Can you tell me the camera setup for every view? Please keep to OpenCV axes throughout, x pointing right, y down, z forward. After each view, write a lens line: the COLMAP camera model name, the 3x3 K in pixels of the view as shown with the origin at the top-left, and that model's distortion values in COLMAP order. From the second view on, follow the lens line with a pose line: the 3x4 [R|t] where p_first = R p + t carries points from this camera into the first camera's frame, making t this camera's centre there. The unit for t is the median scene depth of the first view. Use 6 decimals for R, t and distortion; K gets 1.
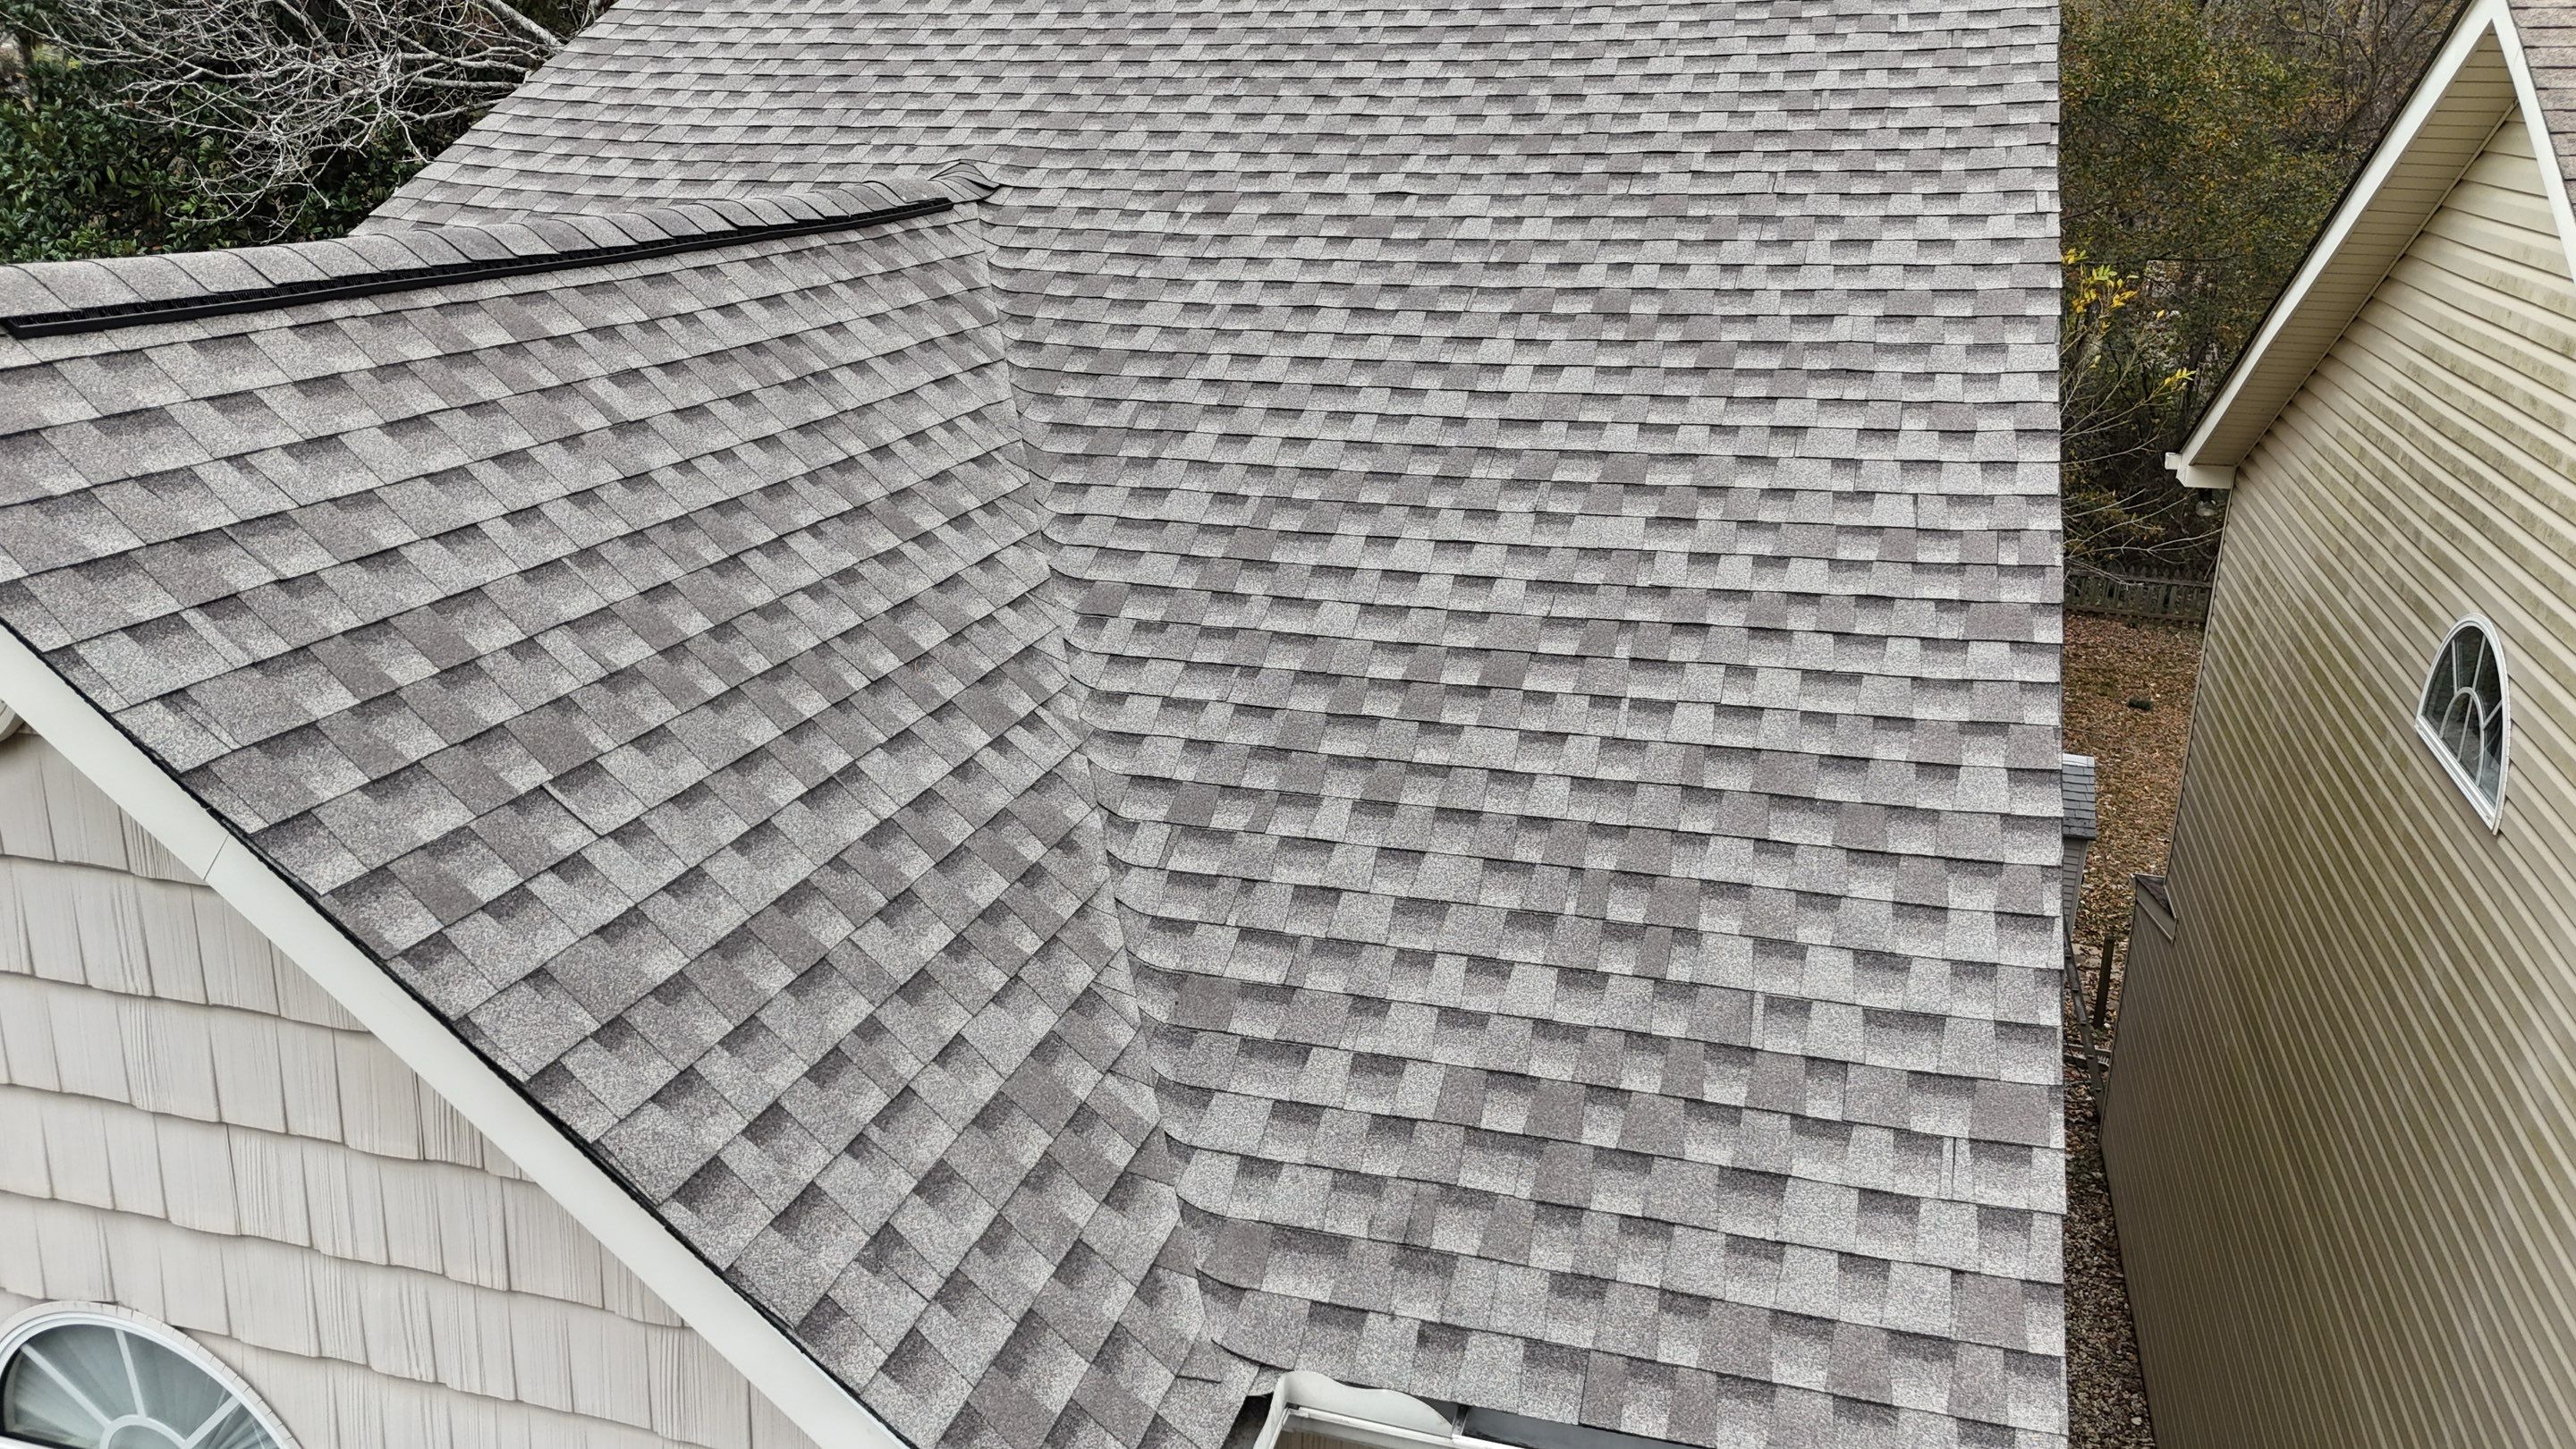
lens RADIAL K [[1914.5, 0, 1292.9], [0, 1914.5, 719.0], [0, 0, 1]] dist [0.077618, -0.051580]
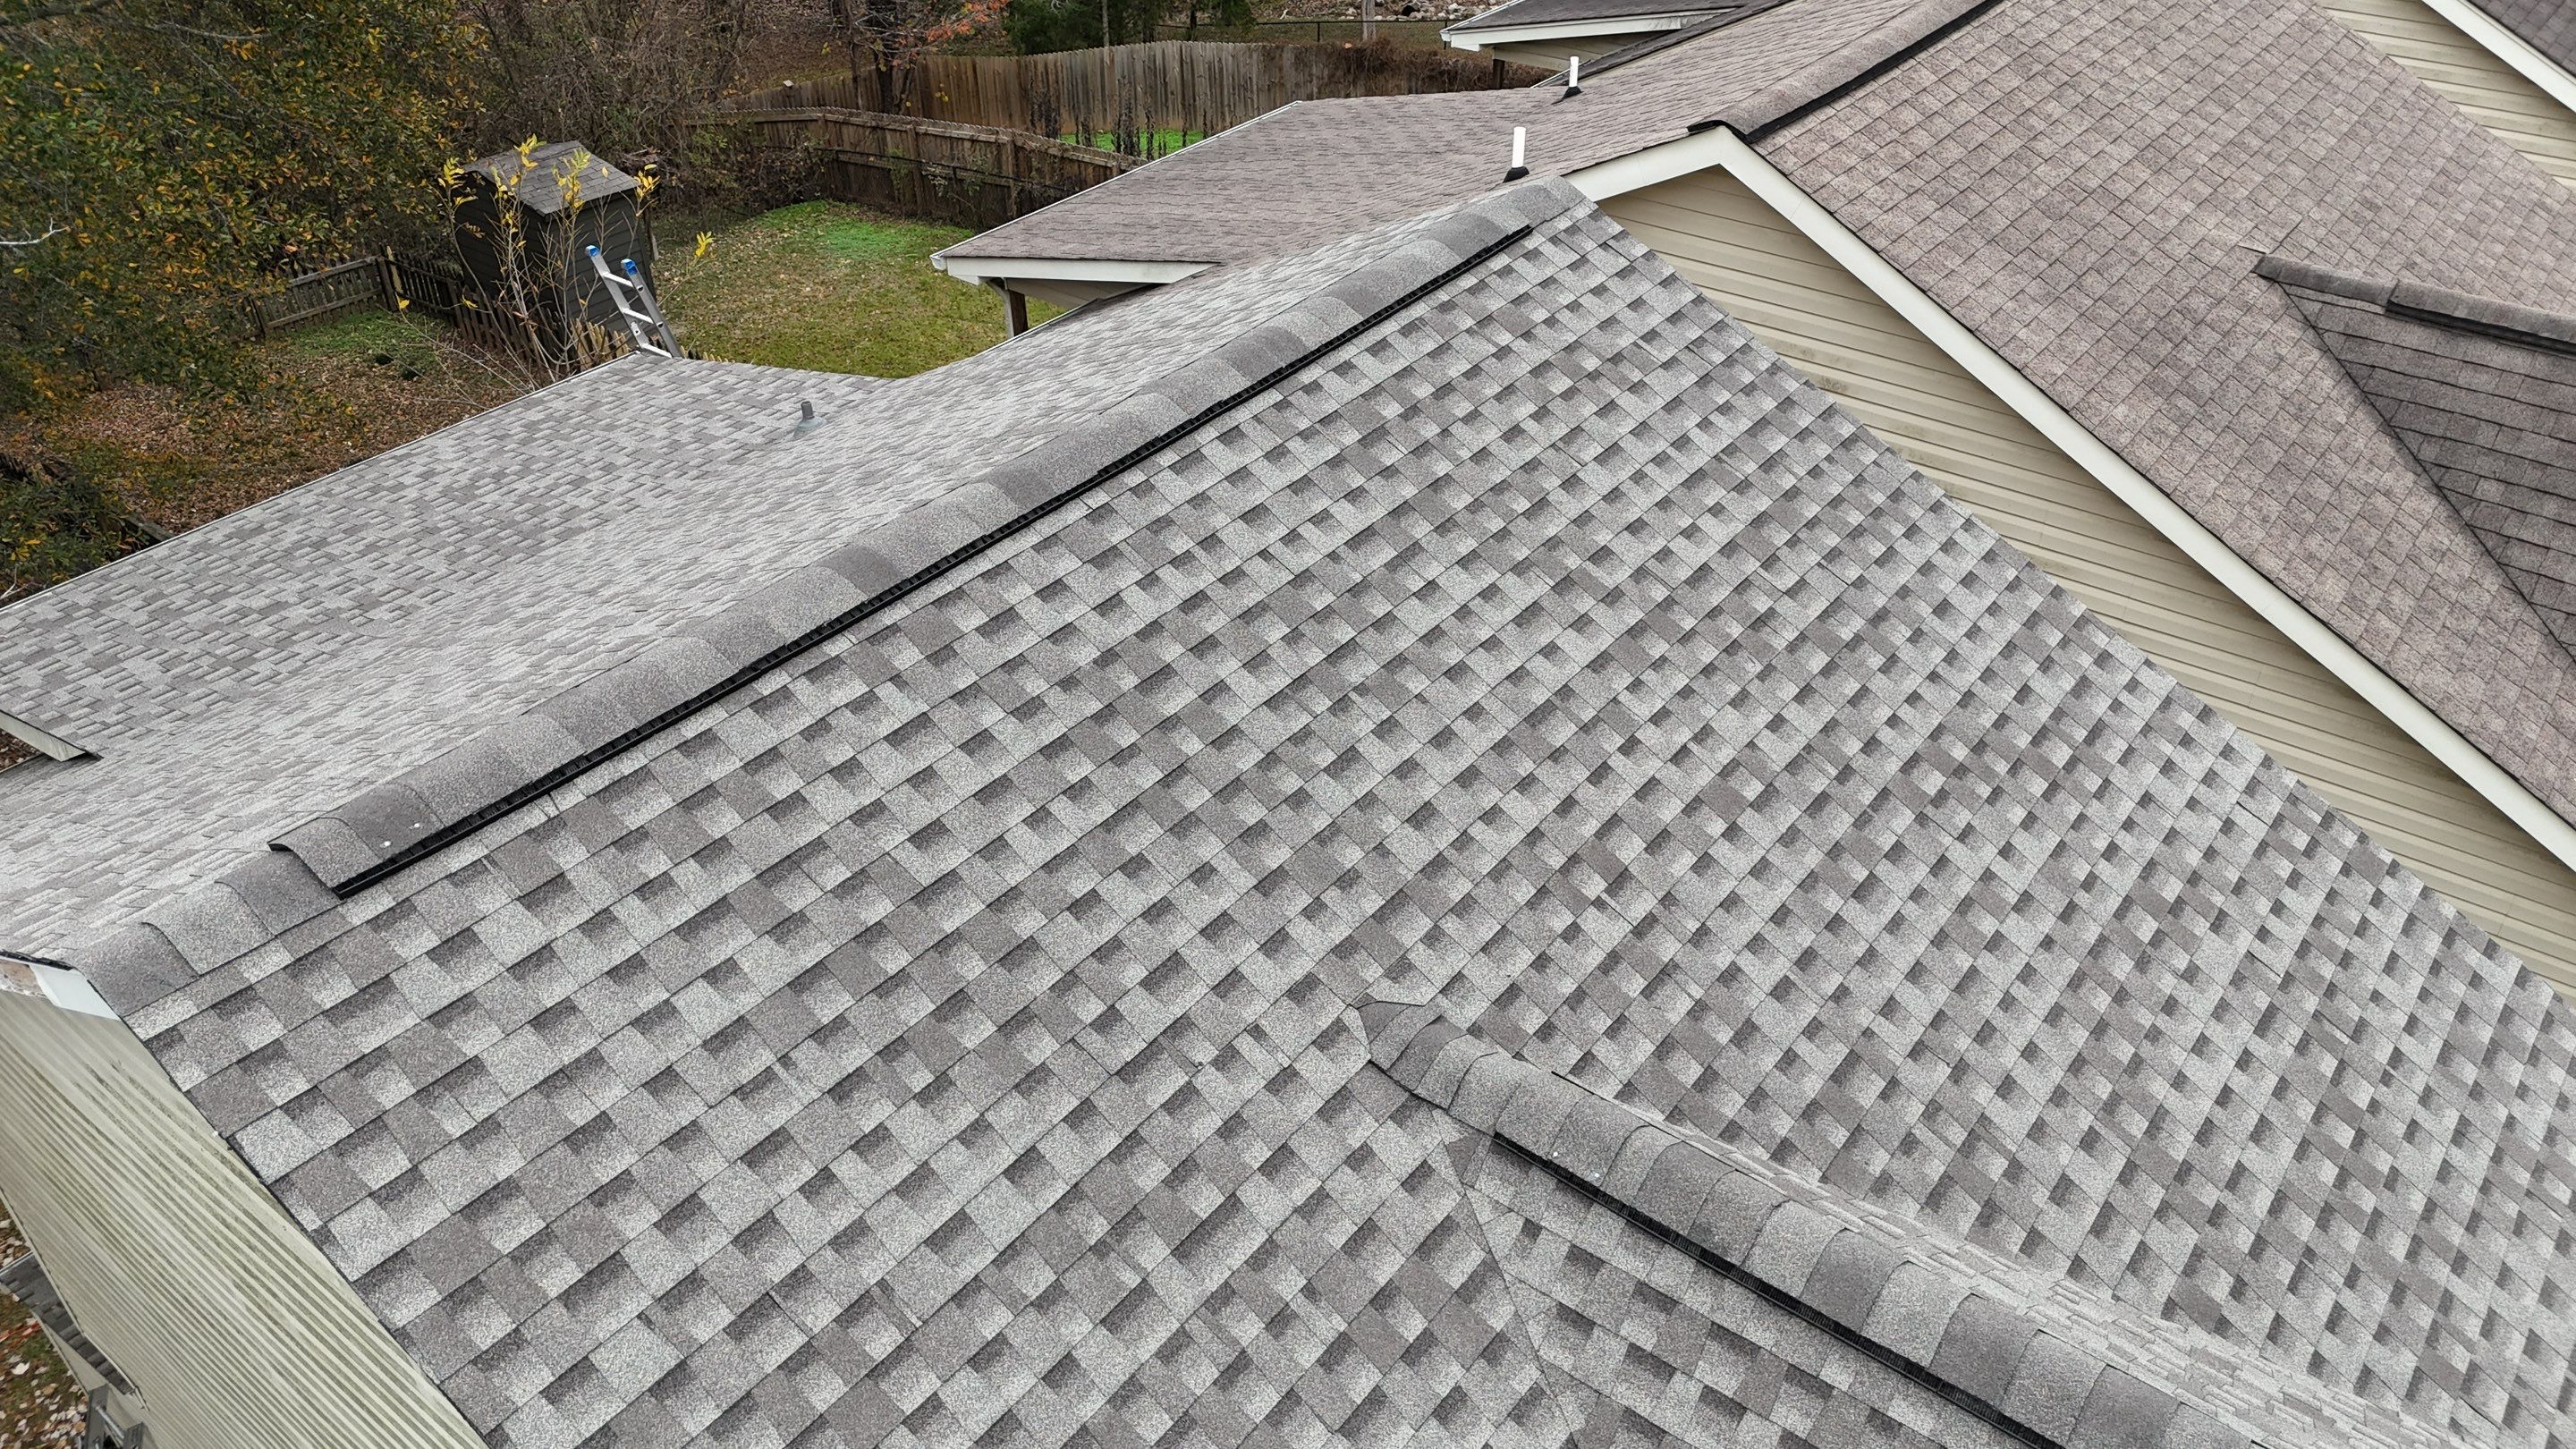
lens RADIAL K [[1914.5, 0, 1287.6], [0, 1914.5, 737.5], [0, 0, 1]] dist [0.077618, -0.051580]
pose [[0.348170, -0.546693, 0.761515, -0.757534], [0.310197, 0.833767, 0.456739, -0.797155], [-0.884622, 0.077197, 0.459875, 0.758011]]
